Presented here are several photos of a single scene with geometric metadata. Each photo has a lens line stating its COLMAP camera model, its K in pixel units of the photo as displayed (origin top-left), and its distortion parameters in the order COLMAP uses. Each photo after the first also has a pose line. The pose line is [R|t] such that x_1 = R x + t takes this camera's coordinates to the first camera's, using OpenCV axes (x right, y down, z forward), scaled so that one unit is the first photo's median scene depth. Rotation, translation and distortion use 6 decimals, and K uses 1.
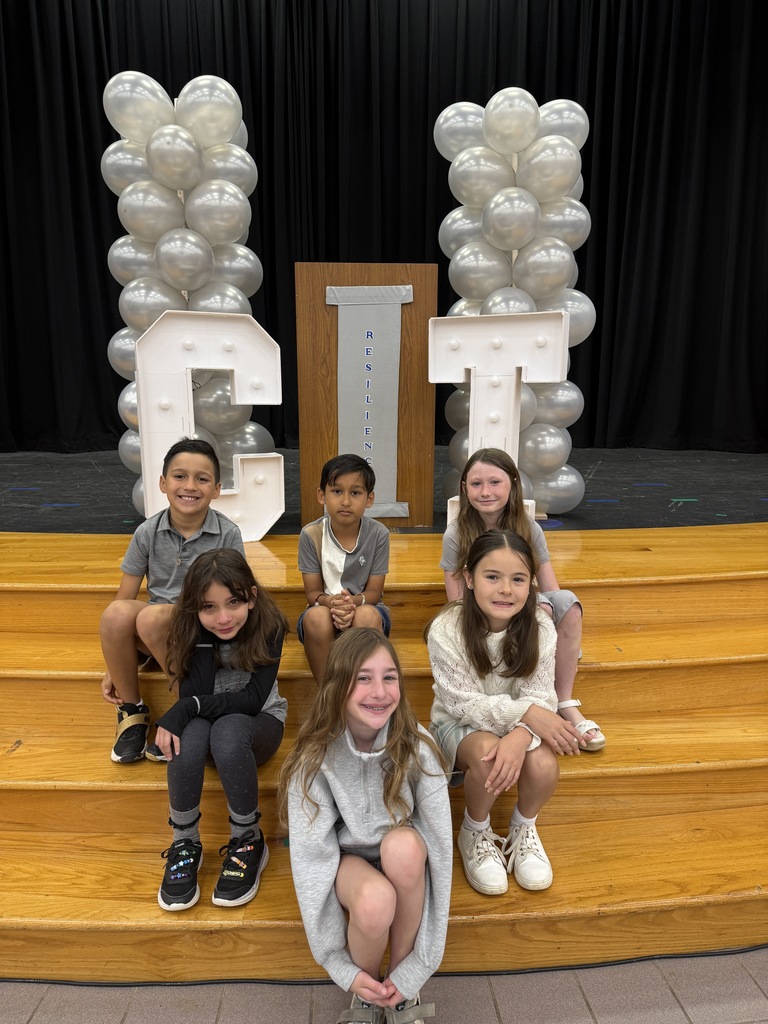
lens RADIAL K [[705.4, 0, 384.7], [0, 705.4, 516.2], [0, 0, 1]] dist [0.076723, -0.101479]
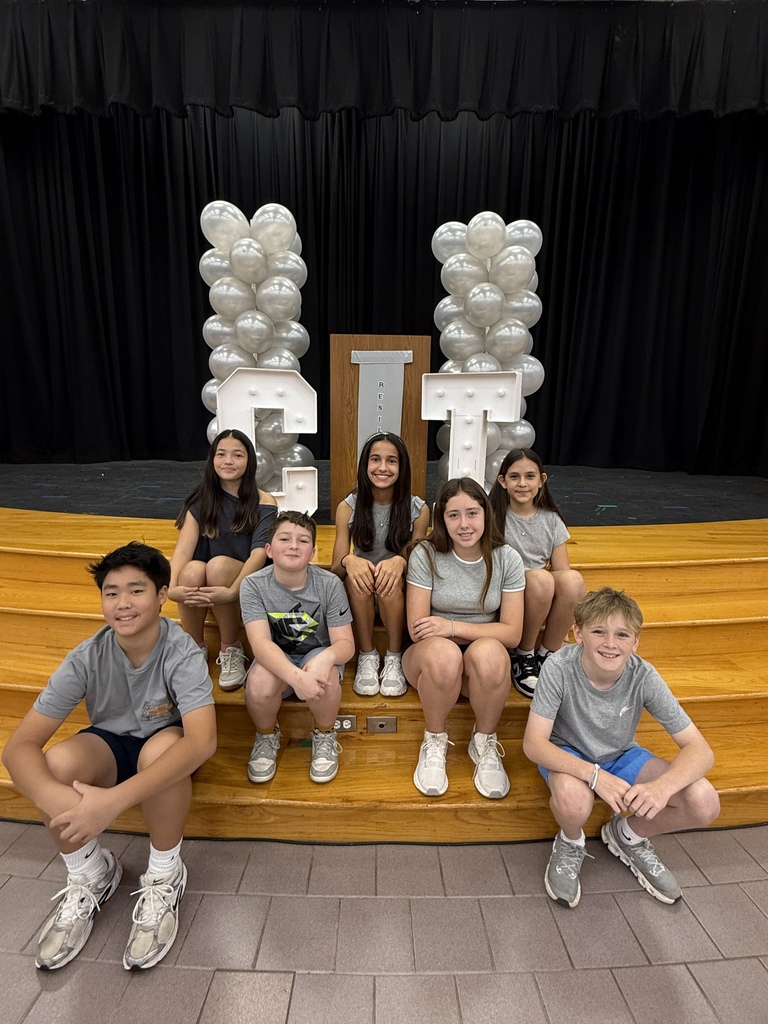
lens RADIAL K [[493.1, 0, 384.0], [0, 493.1, 512.0], [0, 0, 1]] dist [0.001597, -0.000219]
pose [[0.998626, 0.025882, -0.045571, 0.035043], [-0.025410, 0.999618, 0.010896, -0.013748], [0.045836, -0.009723, 0.998902, 0.014764]]
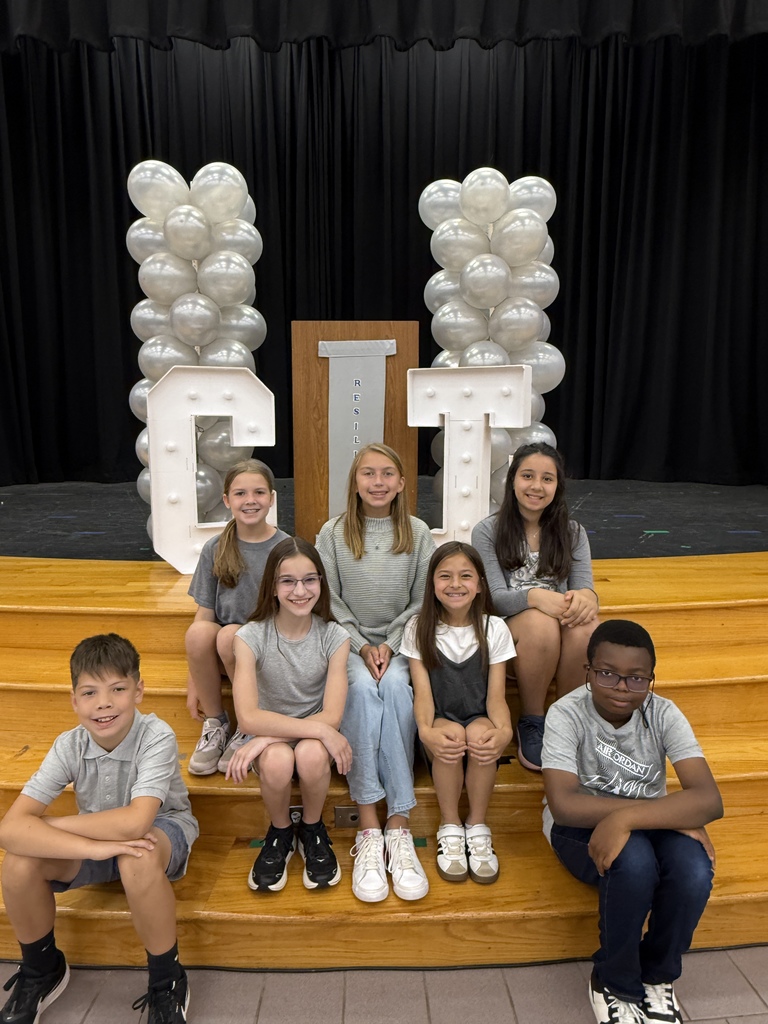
lens RADIAL K [[660.6, 0, 382.4], [0, 660.6, 510.8], [0, 0, 1]] dist [0.002432, -0.000989]
pose [[0.999057, 0.005667, -0.043035, 0.063905], [-0.007418, 0.999146, -0.040639, -0.014041], [0.042768, 0.040920, 0.998247, -0.026959]]
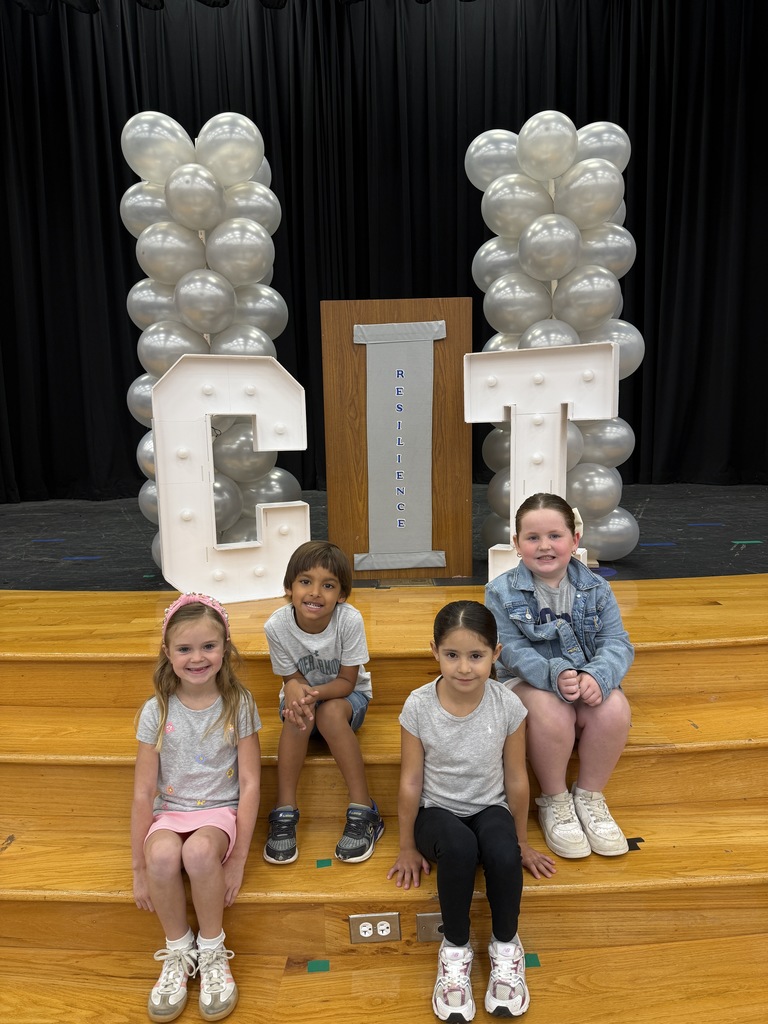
lens RADIAL K [[705.4, 0, 384.7], [0, 705.4, 516.2], [0, 0, 1]] dist [0.076723, -0.101479]
pose [[0.998625, -0.017281, -0.049482, 0.001146], [0.014646, 0.998480, -0.053132, -0.018480], [0.050325, 0.052335, 0.997361, 0.076113]]
